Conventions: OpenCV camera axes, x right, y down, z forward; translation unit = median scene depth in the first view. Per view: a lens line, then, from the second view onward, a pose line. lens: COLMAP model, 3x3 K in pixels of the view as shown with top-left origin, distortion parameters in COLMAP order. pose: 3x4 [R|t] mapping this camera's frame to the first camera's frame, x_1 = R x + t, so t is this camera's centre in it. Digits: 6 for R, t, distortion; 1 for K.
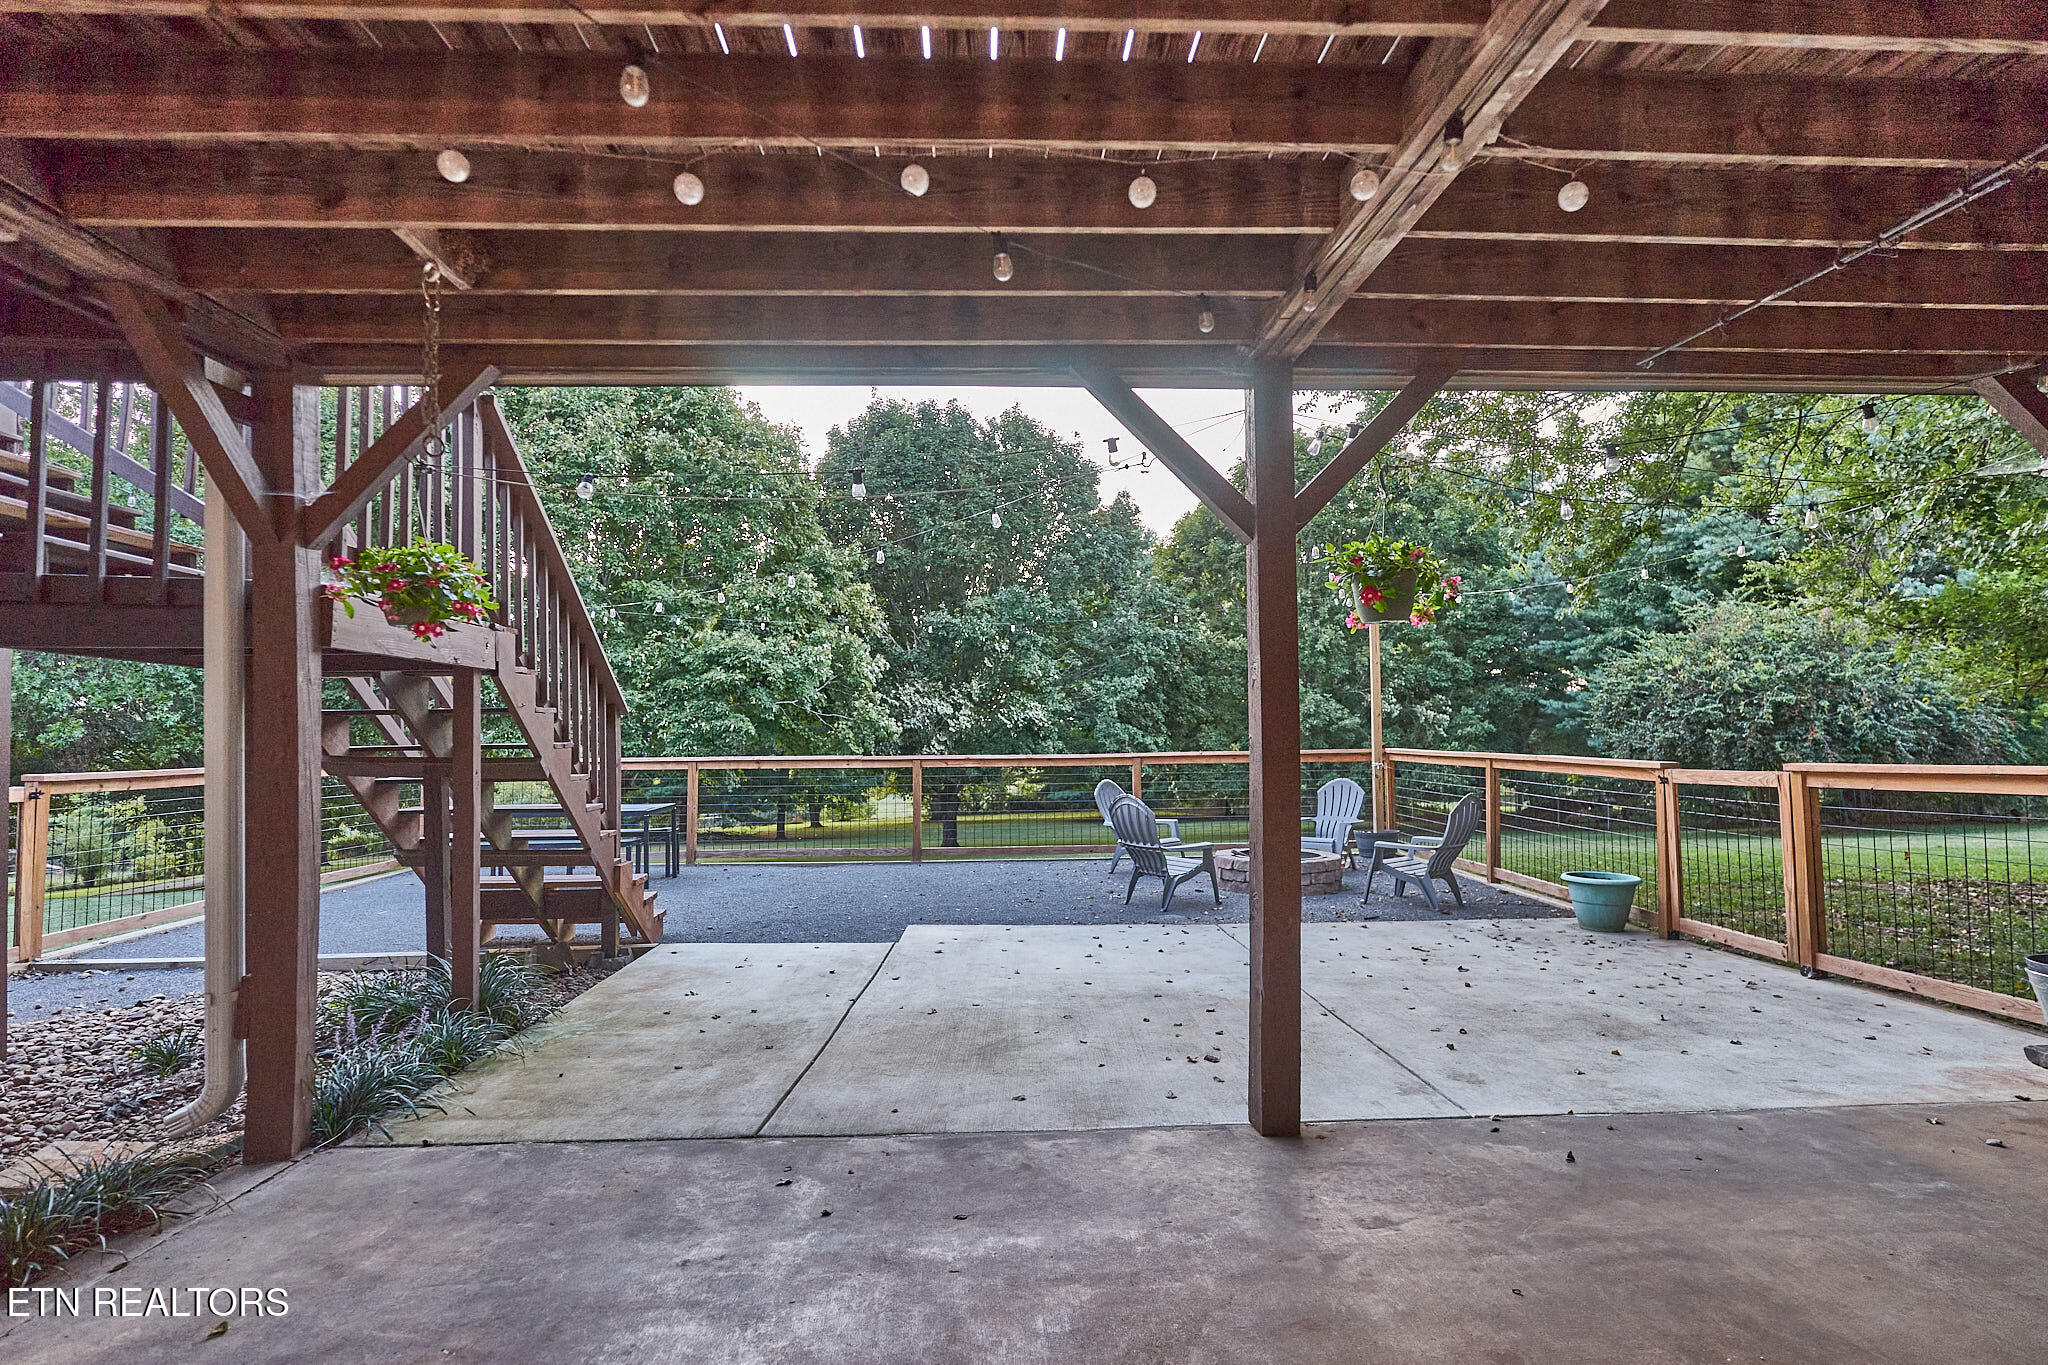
lens RADIAL K [[1072.9, 0, 1027.6], [0, 1072.9, 702.8], [0, 0, 1]] dist [0.001617, 0.001050]
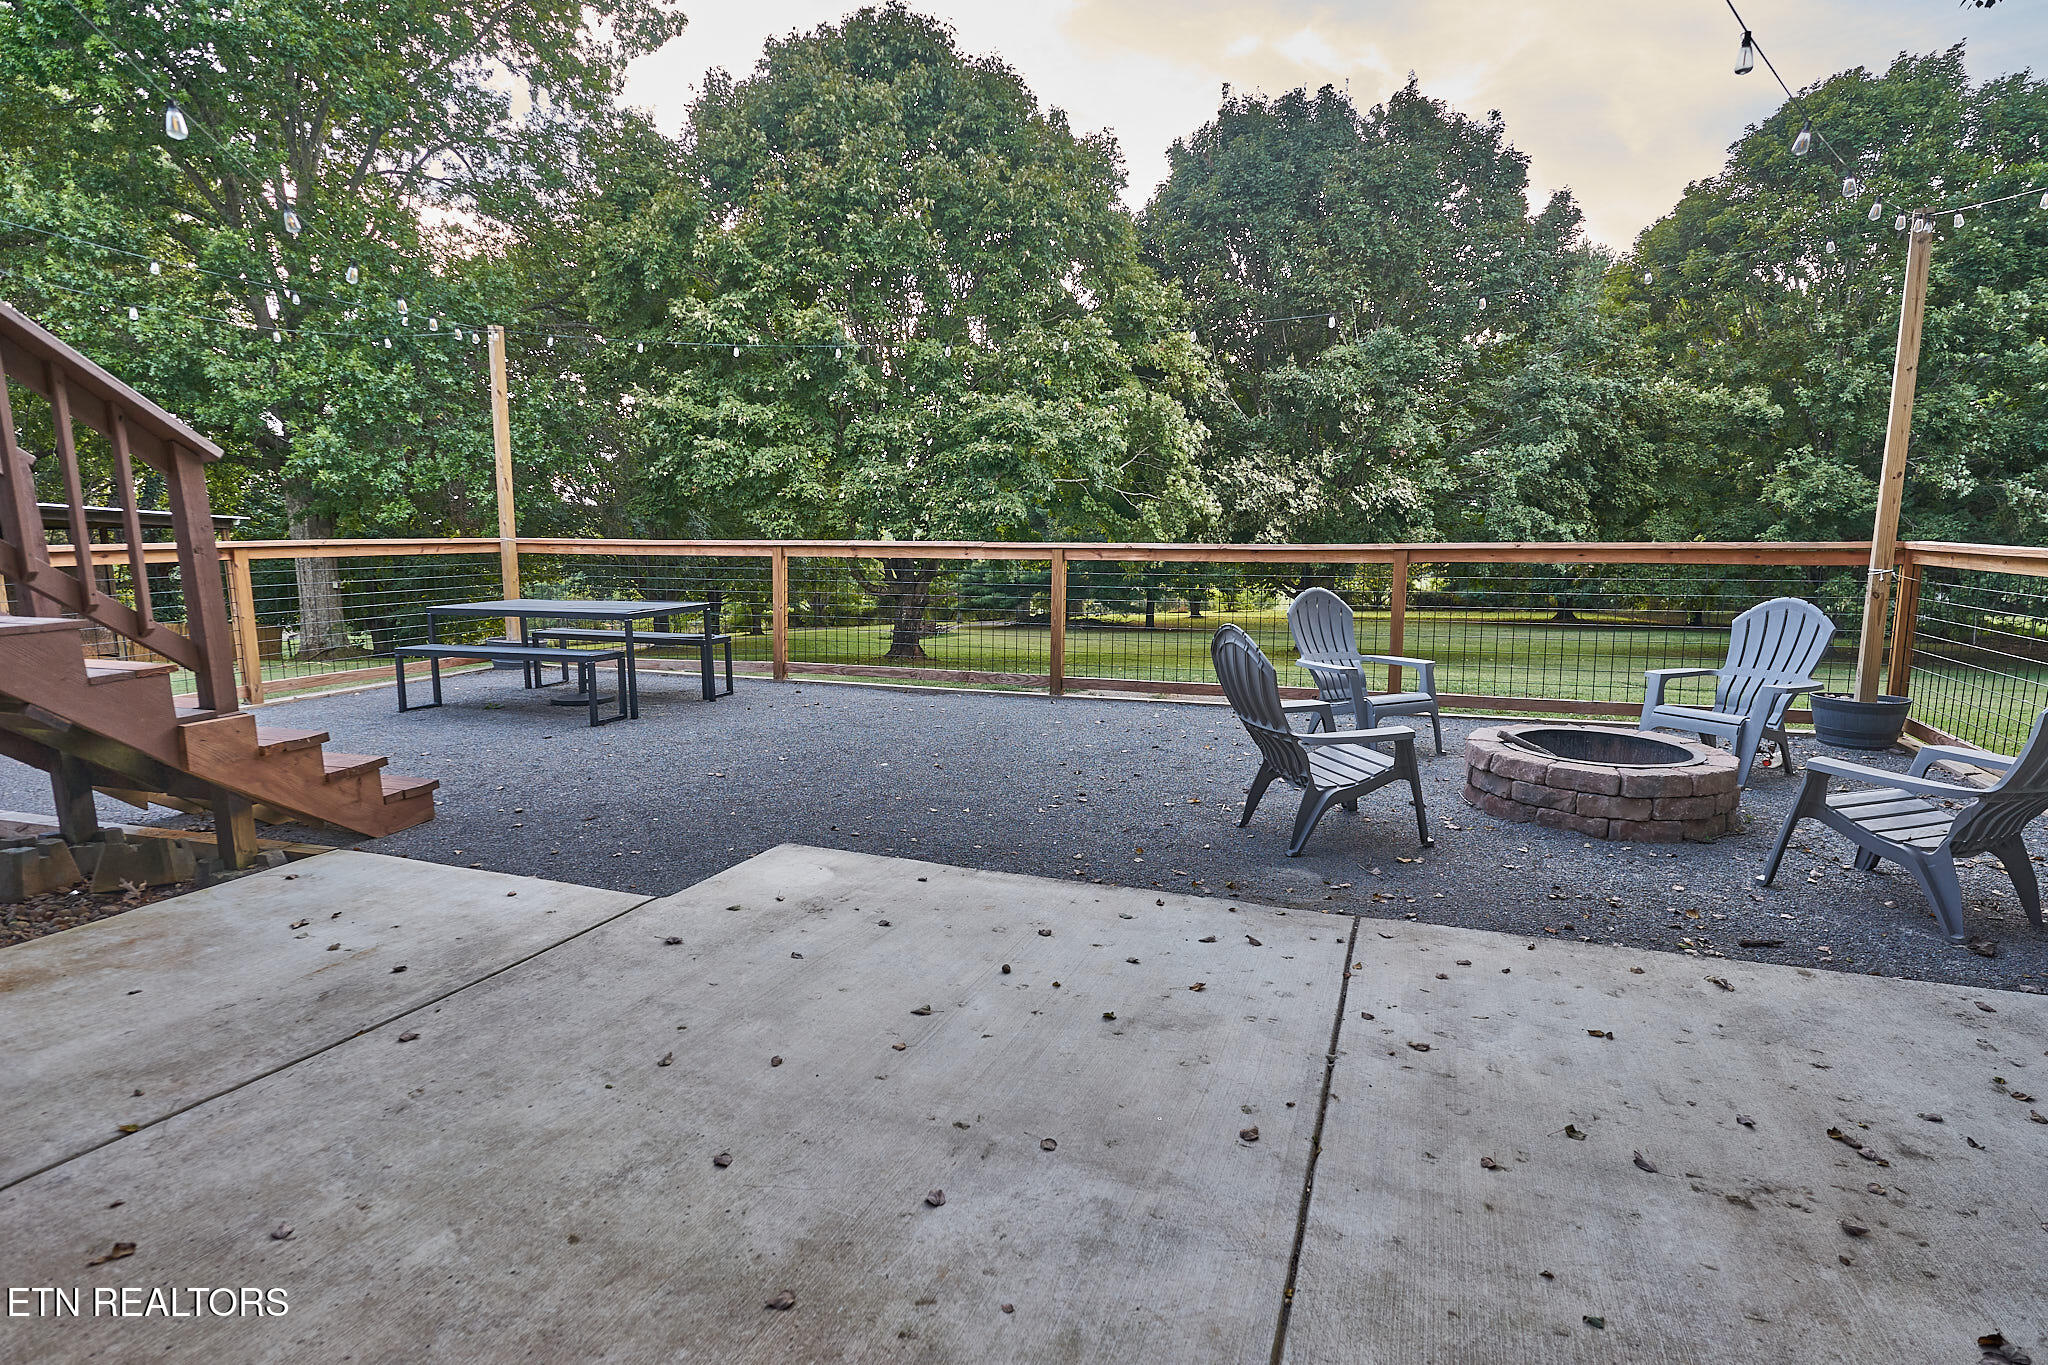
lens RADIAL K [[1061.0, 0, 1033.1], [0, 1061.0, 702.7], [0, 0, 1]] dist [-0.006796, 0.002375]
pose [[0.925414, 0.069394, -0.372551, 0.057183], [0.005564, 0.980497, 0.196456, 0.006765], [0.378918, -0.183876, 0.906979, 0.148775]]
